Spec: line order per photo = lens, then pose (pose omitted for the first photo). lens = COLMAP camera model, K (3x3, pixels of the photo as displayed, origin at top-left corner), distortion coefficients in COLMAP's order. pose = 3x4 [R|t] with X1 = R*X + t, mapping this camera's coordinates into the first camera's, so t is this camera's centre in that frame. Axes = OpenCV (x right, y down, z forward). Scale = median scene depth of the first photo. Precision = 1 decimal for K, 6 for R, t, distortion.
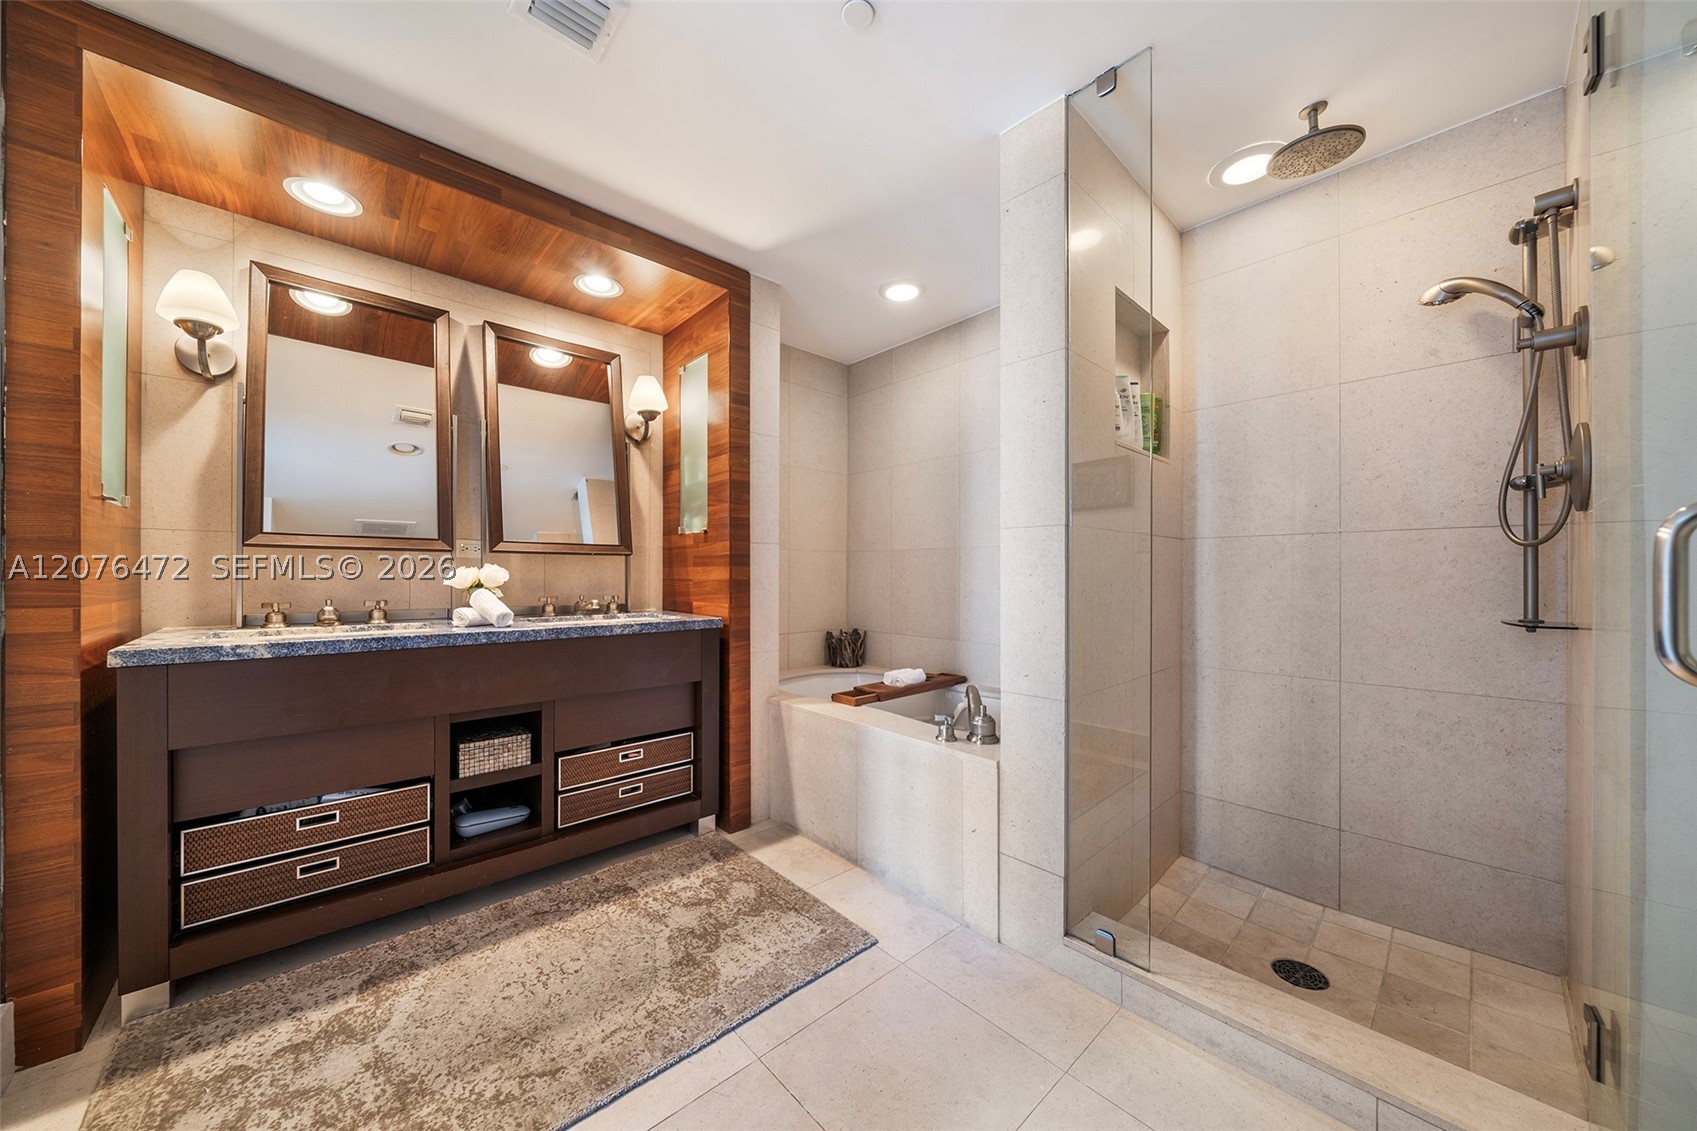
lens RADIAL K [[582.5, 0, 843.6], [0, 582.5, 577.1], [0, 0, 1]] dist [-0.001171, -0.000179]
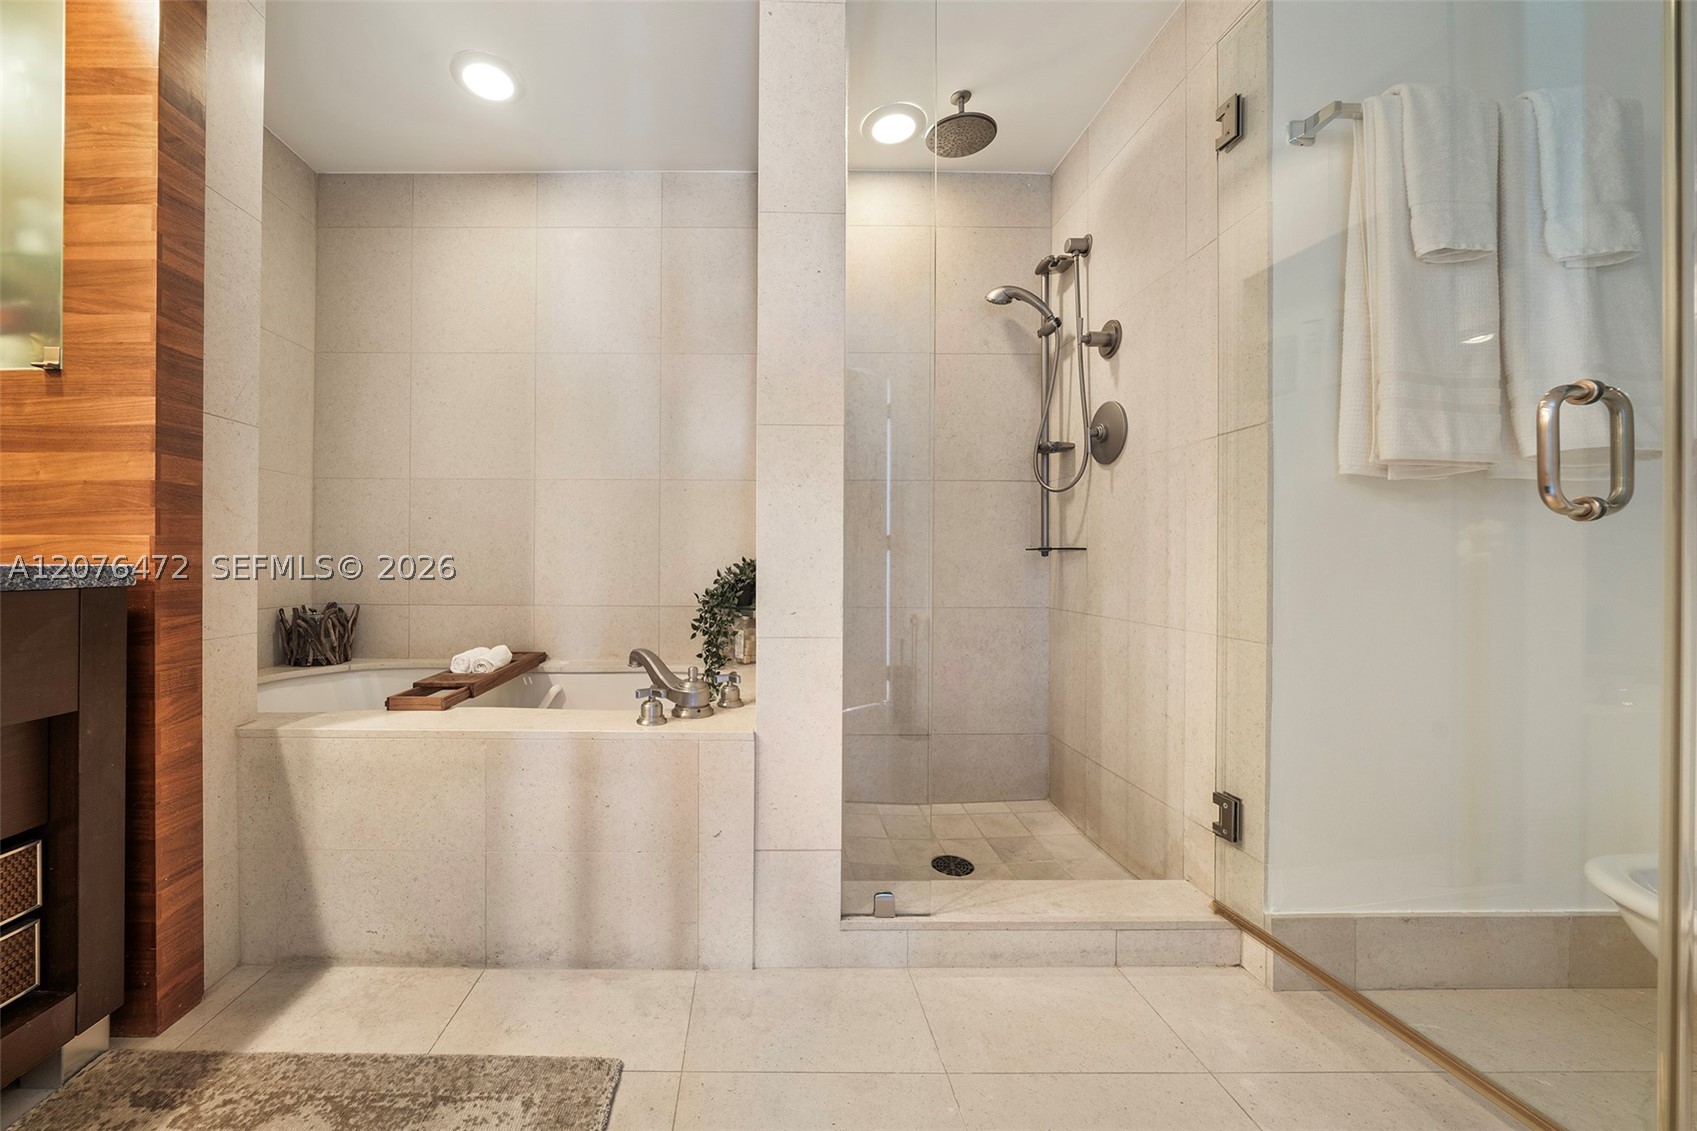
lens RADIAL K [[619.8, 0, 759.5], [0, 619.8, 562.0], [0, 0, 1]] dist [-0.002980, -0.000264]
pose [[0.673718, 0.000067, 0.738989, -0.254354], [0.001807, 0.999997, -0.001738, 0.075457], [-0.738986, 0.002506, 0.673716, 0.349591]]
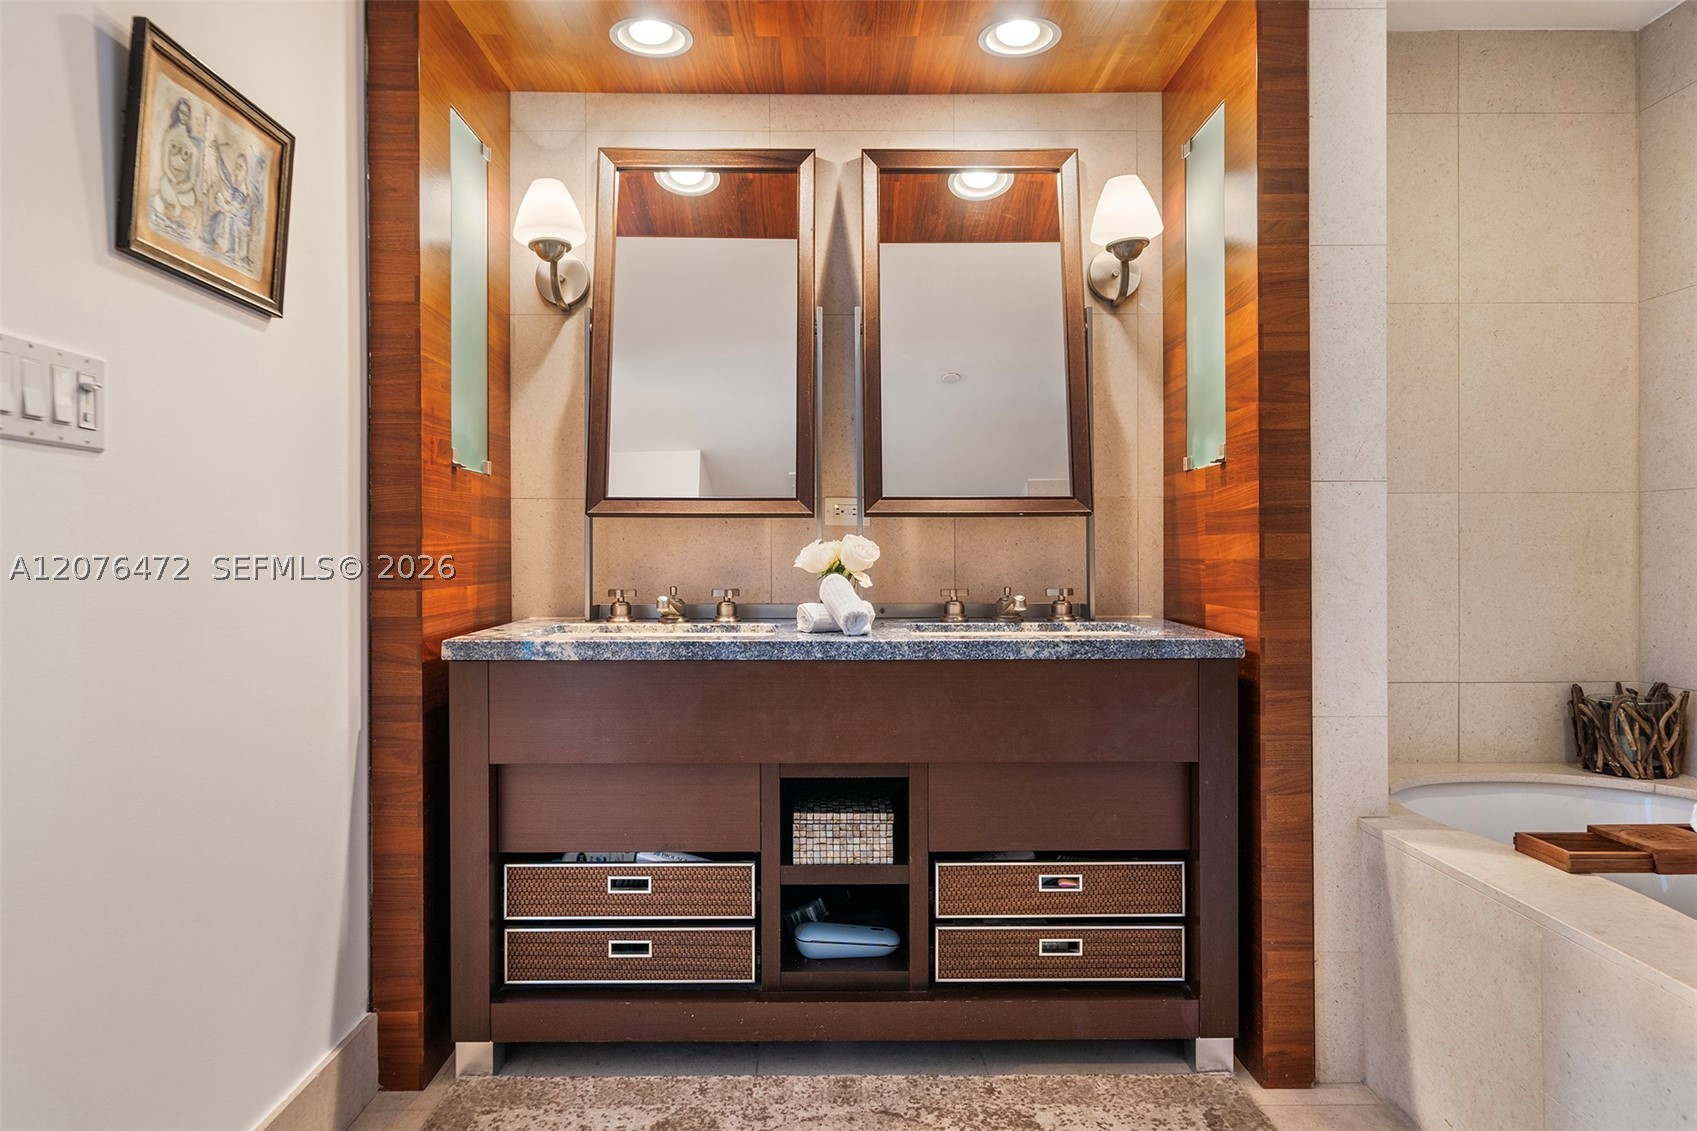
lens RADIAL K [[1091.4, 0, 846.6], [0, 1091.4, 557.5], [0, 0, 1]] dist [0.005886, 0.001896]
pose [[0.748896, -0.000688, -0.662687, 0.159692], [0.001688, 0.999998, 0.000870, 0.001119], [0.662686, -0.001770, 0.748896, 0.102893]]
